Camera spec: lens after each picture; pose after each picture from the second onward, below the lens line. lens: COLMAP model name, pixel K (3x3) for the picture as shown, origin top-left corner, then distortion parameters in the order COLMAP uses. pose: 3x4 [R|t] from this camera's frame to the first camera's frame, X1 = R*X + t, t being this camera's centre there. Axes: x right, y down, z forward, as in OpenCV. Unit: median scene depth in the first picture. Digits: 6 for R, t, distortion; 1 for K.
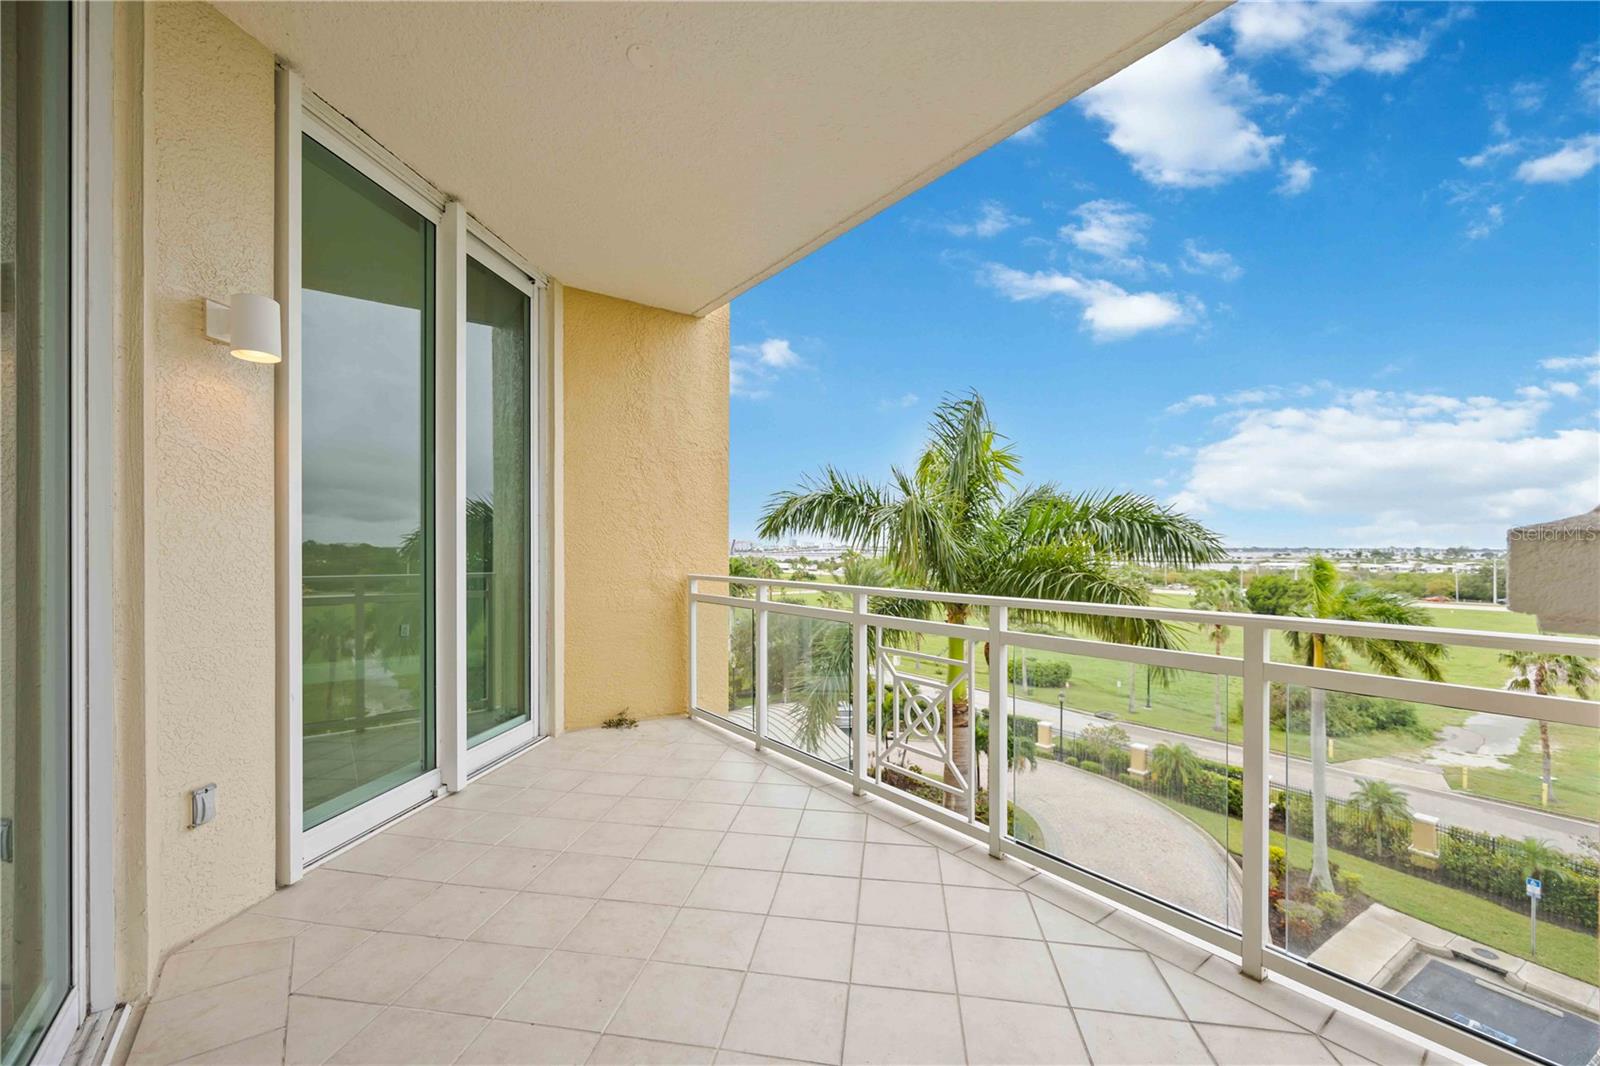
lens RADIAL K [[648.9, 0, 796.5], [0, 648.9, 533.3], [0, 0, 1]] dist [-0.000745, -0.000126]
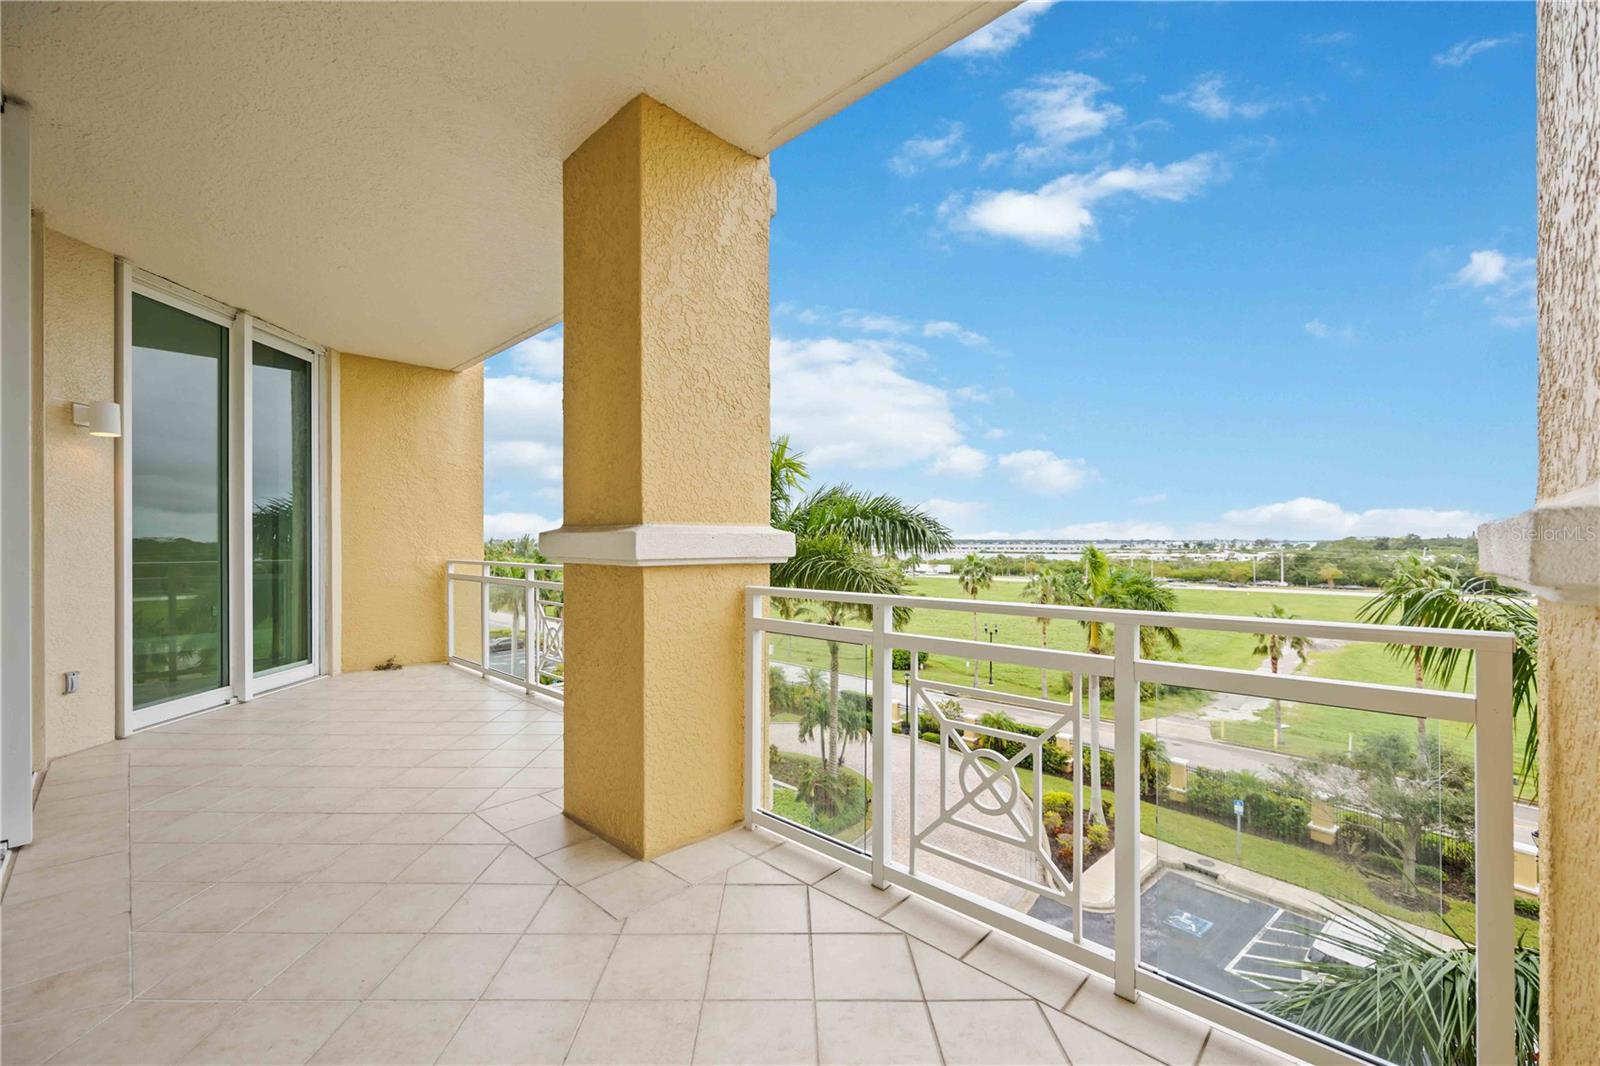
lens RADIAL K [[653.1, 0, 801.7], [0, 653.1, 528.0], [0, 0, 1]] dist [-0.000218, -0.000443]
pose [[0.984896, -0.000153, 0.173146, 0.143952], [-0.000149, 0.999998, 0.001733, -0.002849], [-0.173146, -0.001733, 0.984895, -0.212457]]
